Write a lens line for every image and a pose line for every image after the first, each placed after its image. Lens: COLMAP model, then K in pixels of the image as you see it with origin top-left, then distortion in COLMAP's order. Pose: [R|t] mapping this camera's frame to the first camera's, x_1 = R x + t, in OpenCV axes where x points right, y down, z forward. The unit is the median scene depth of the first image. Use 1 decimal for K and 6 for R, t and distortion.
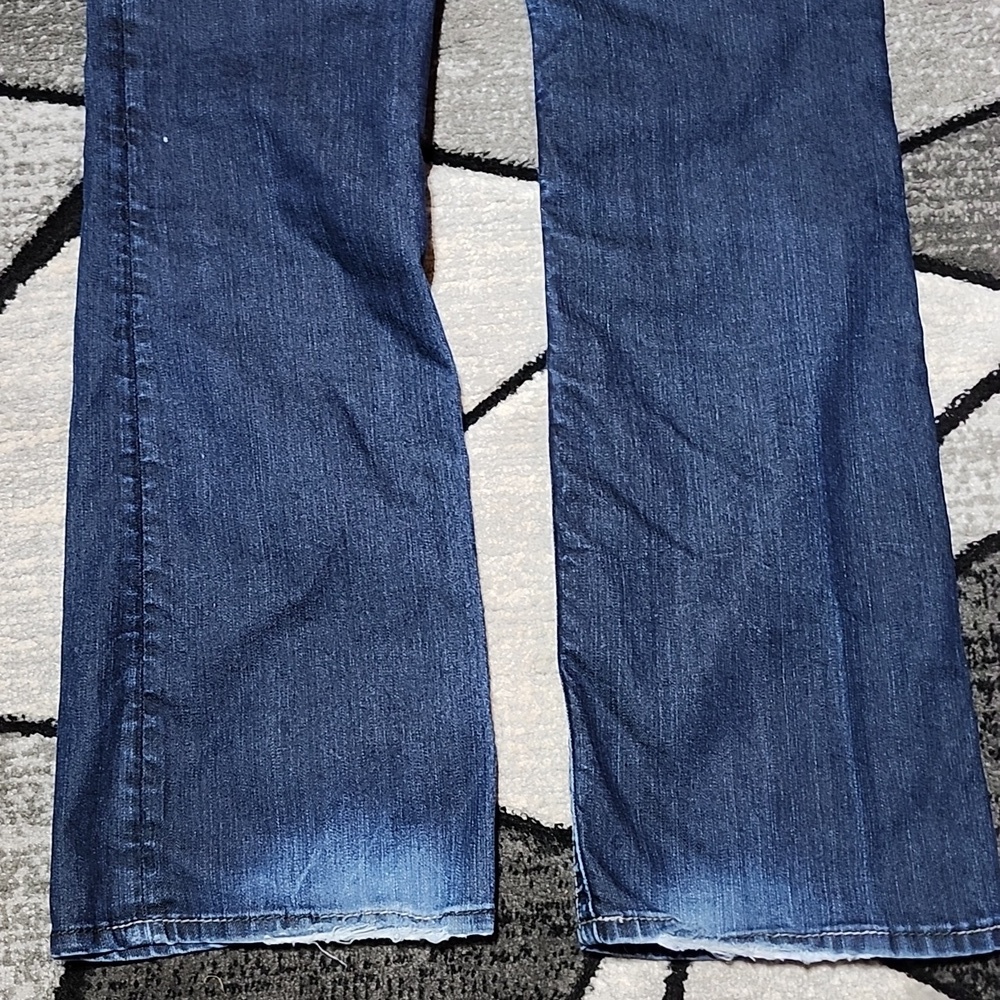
lens RADIAL K [[1526.7, 0, 486.7], [0, 1526.7, 485.2], [0, 0, 1]] dist [0.096237, 0.000000]
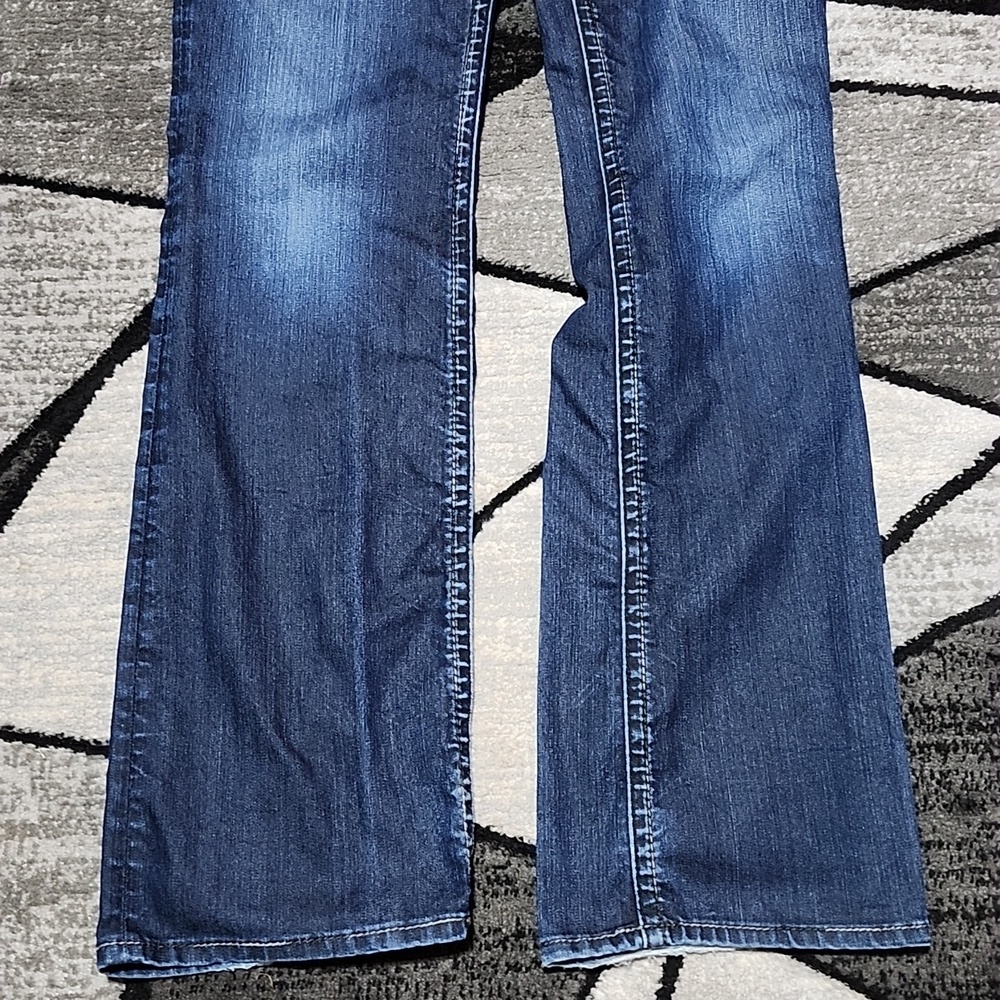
lens RADIAL K [[1526.7, 0, 499.5], [0, 1526.7, 507.8], [0, 0, 1]] dist [0.096237, 0.000000]
pose [[0.999097, 0.040637, 0.012440, -0.029286], [-0.040374, 0.998970, -0.020690, -0.011952], [-0.013268, 0.020169, 0.999709, -0.152333]]
